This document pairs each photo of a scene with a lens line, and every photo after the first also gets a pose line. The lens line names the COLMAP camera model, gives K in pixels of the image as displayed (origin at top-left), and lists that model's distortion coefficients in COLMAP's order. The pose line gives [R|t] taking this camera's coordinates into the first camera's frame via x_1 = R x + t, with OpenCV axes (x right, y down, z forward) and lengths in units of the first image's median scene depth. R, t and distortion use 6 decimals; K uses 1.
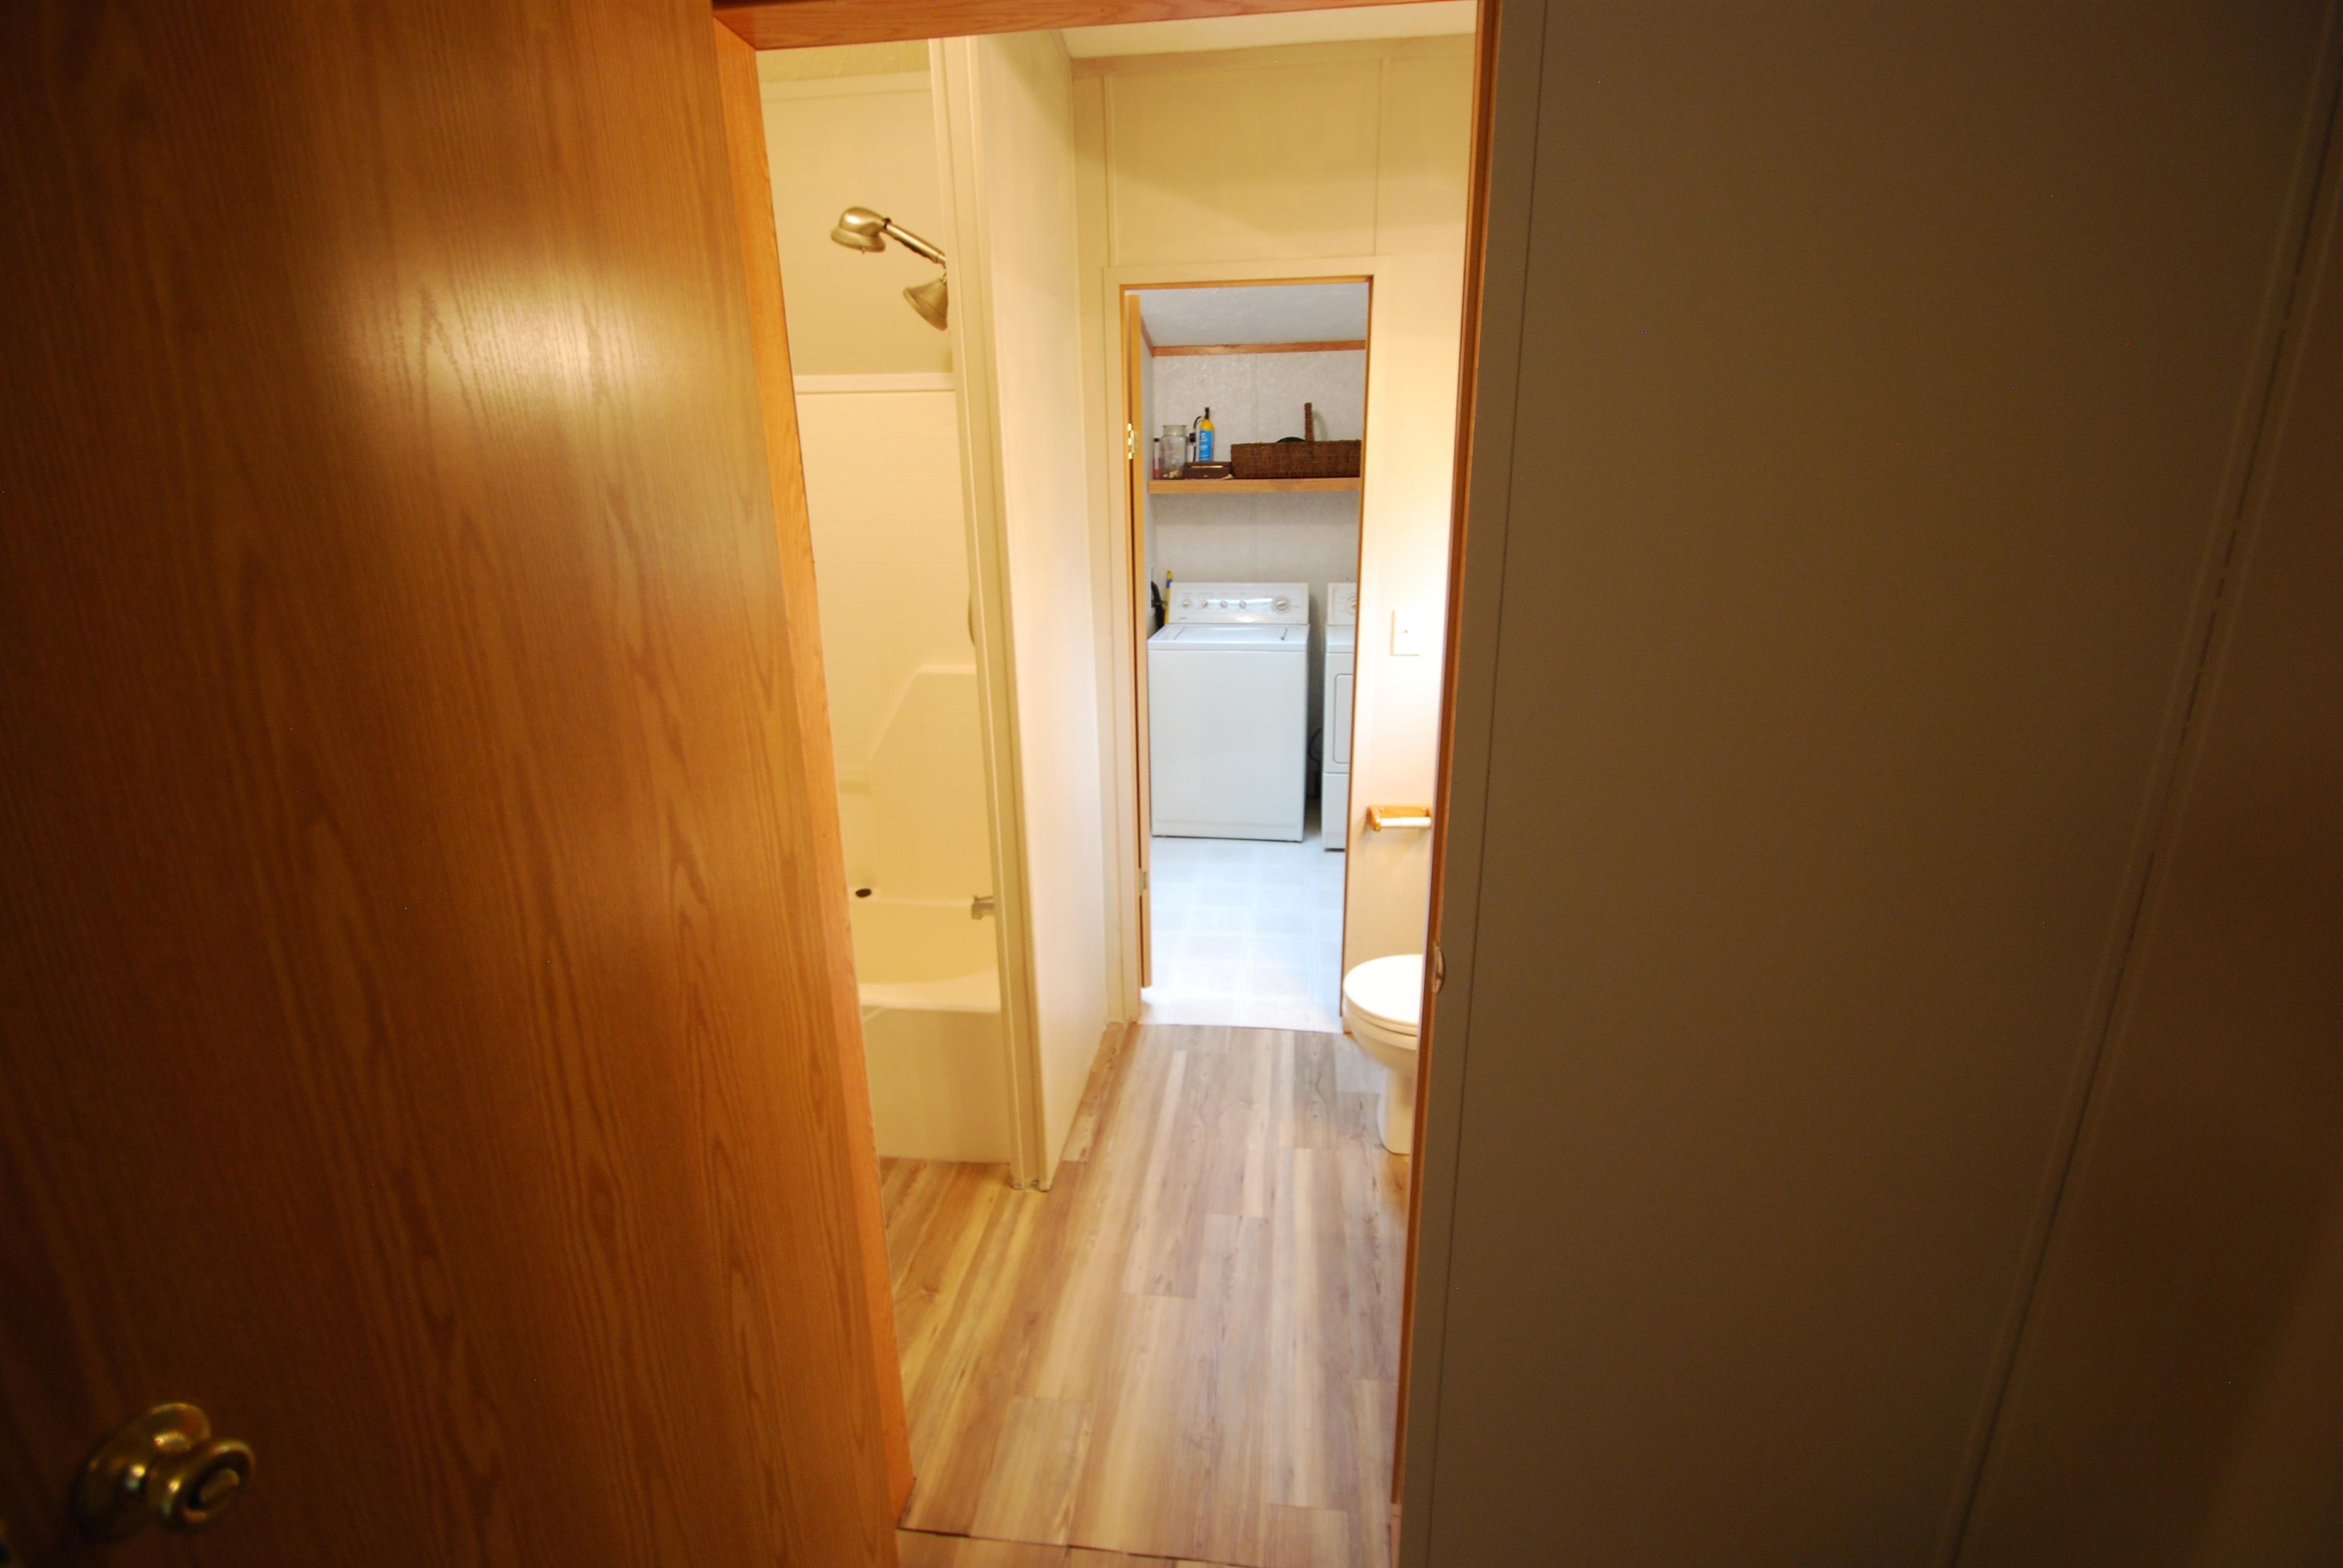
lens RADIAL K [[1025.6, 0, 1167.9], [0, 1025.6, 782.3], [0, 0, 1]] dist [0.011716, -0.014965]
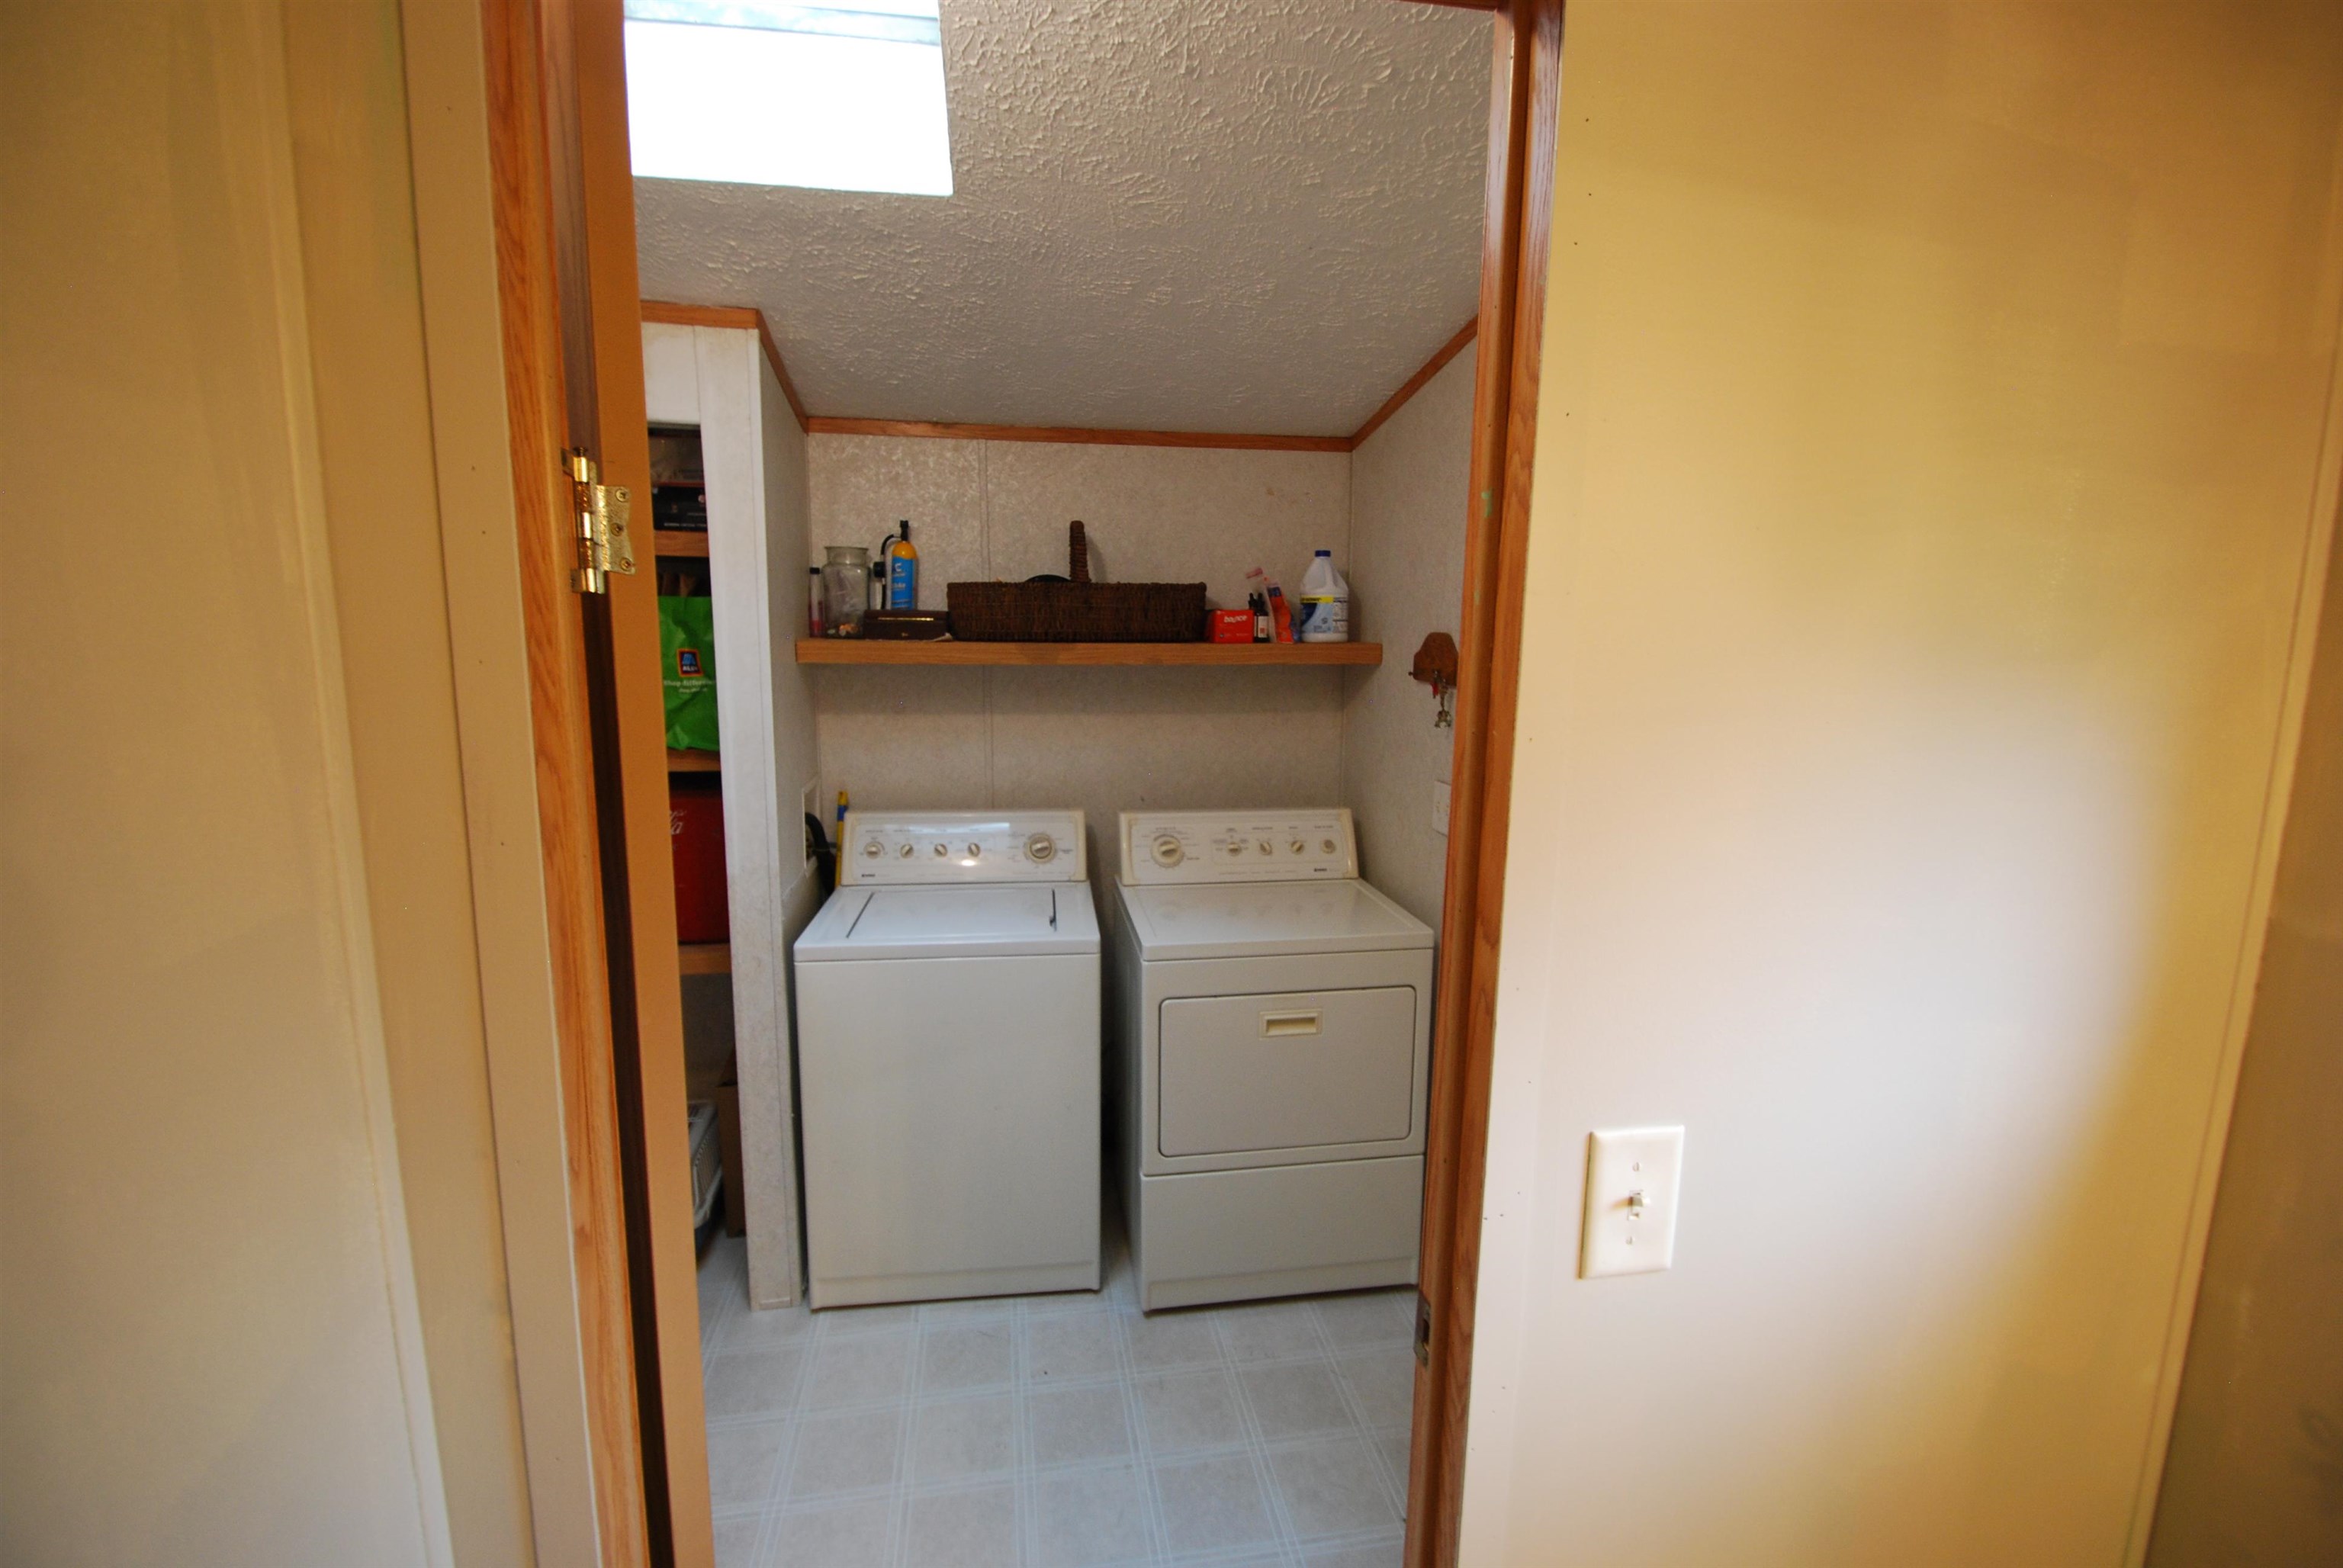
lens RADIAL K [[1025.6, 0, 1167.9], [0, 1025.6, 782.3], [0, 0, 1]] dist [0.011716, -0.014965]
pose [[0.959750, -0.015873, 0.280408, 0.016373], [0.054507, 0.989946, -0.130523, -0.136678], [-0.275517, 0.140554, 0.950965, 0.435677]]
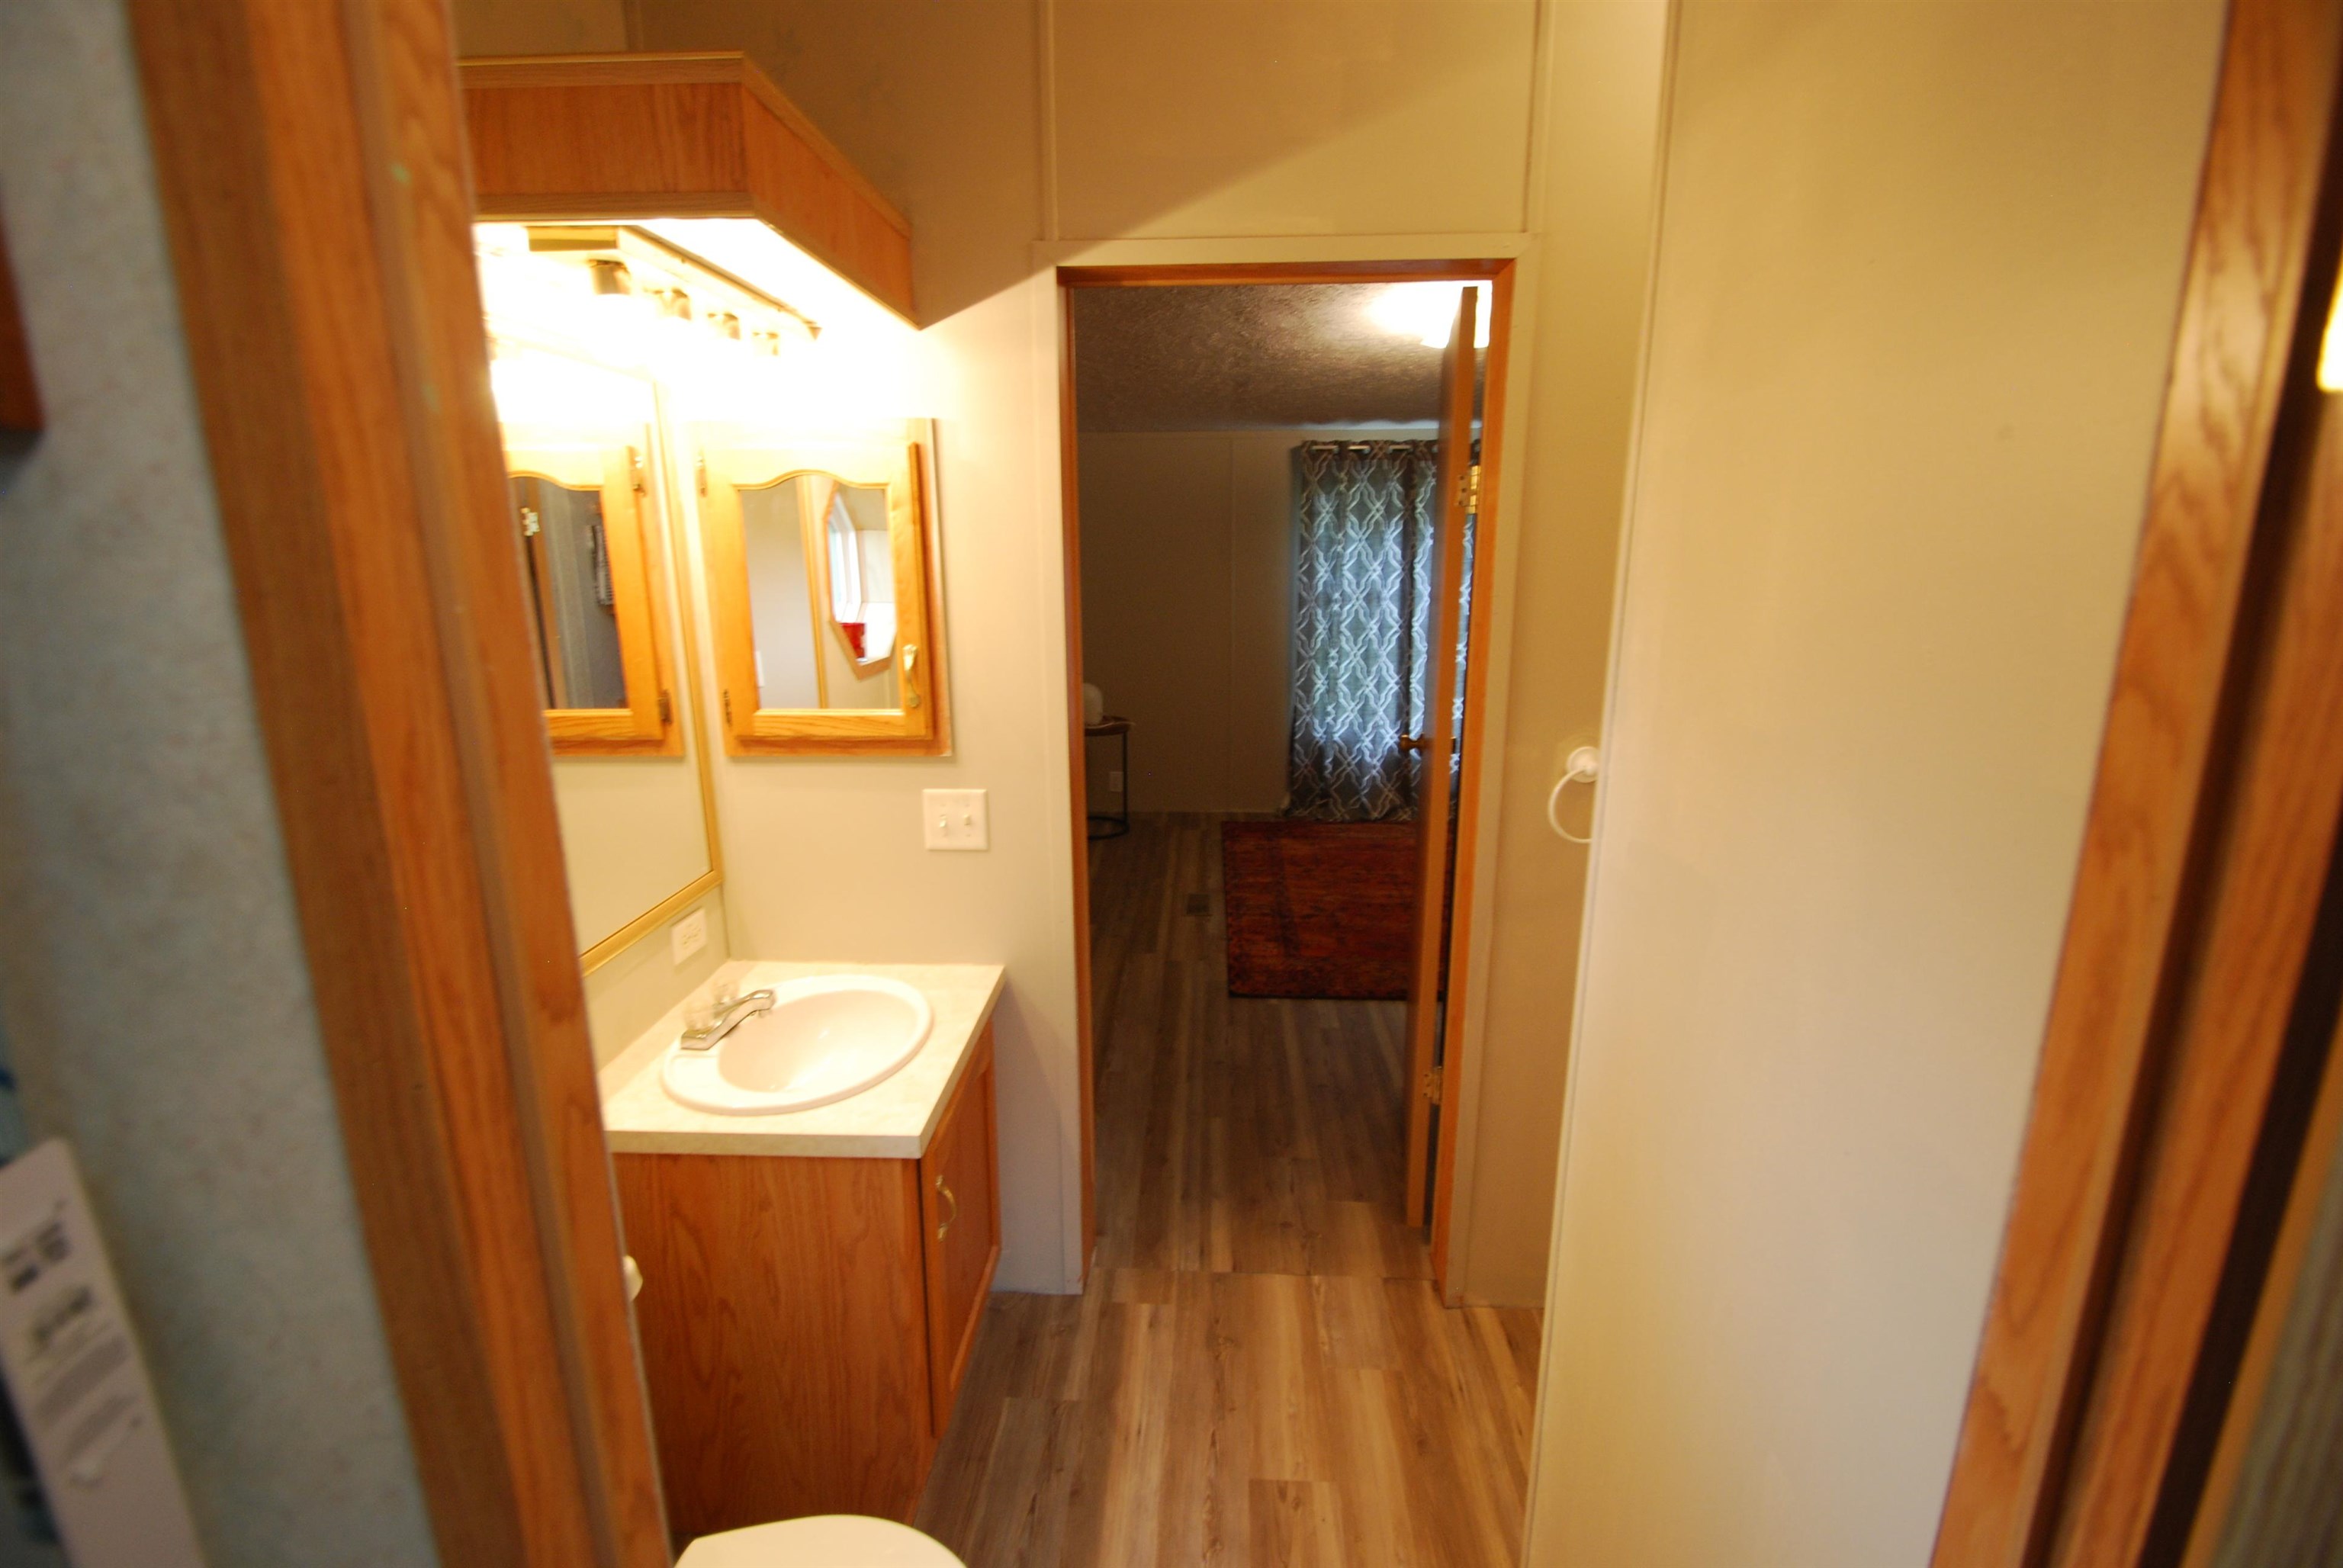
lens RADIAL K [[1026.7, 0, 1167.9], [0, 1026.7, 781.7], [0, 0, 1]] dist [0.012667, -0.016114]
pose [[-0.997187, 0.035668, -0.065922, 0.058987], [-0.001930, 0.867005, 0.498296, -0.197357], [0.074928, 0.497022, -0.864497, 0.655401]]
